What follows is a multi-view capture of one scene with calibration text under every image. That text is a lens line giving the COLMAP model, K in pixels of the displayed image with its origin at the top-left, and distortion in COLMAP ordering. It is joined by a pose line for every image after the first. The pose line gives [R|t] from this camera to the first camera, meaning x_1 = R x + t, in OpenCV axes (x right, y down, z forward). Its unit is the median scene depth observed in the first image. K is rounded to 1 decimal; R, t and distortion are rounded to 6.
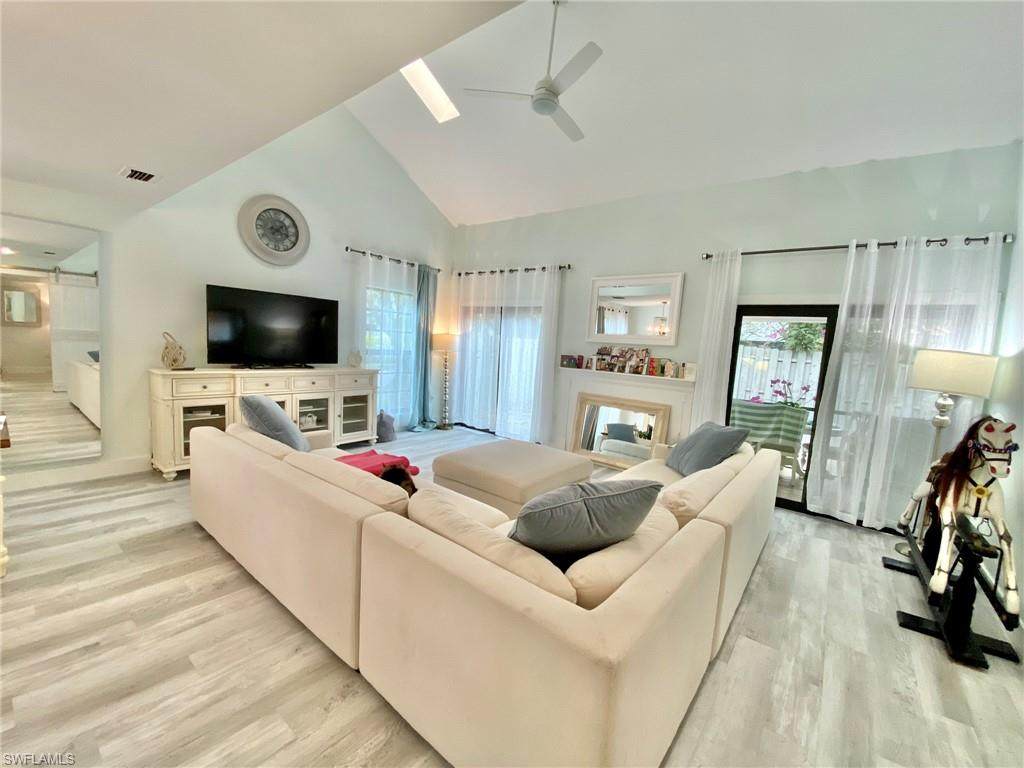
lens RADIAL K [[407.6, 0, 514.6], [0, 407.6, 385.7], [0, 0, 1]] dist [-0.007934, -0.007274]
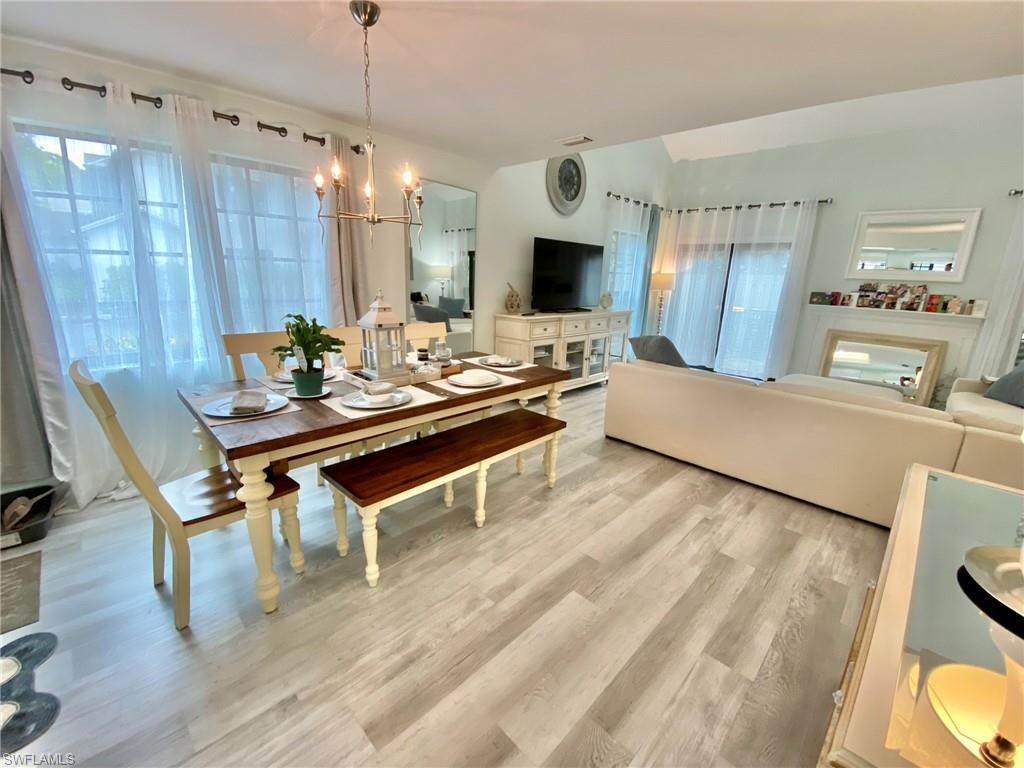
lens RADIAL K [[407.6, 0, 506.0], [0, 407.6, 386.0], [0, 0, 1]] dist [-0.007934, -0.007274]
pose [[0.988434, 0.007971, -0.151442, -0.525162], [0.016025, 0.987537, 0.156572, -0.015297], [0.150802, -0.157188, 0.975987, -0.147033]]
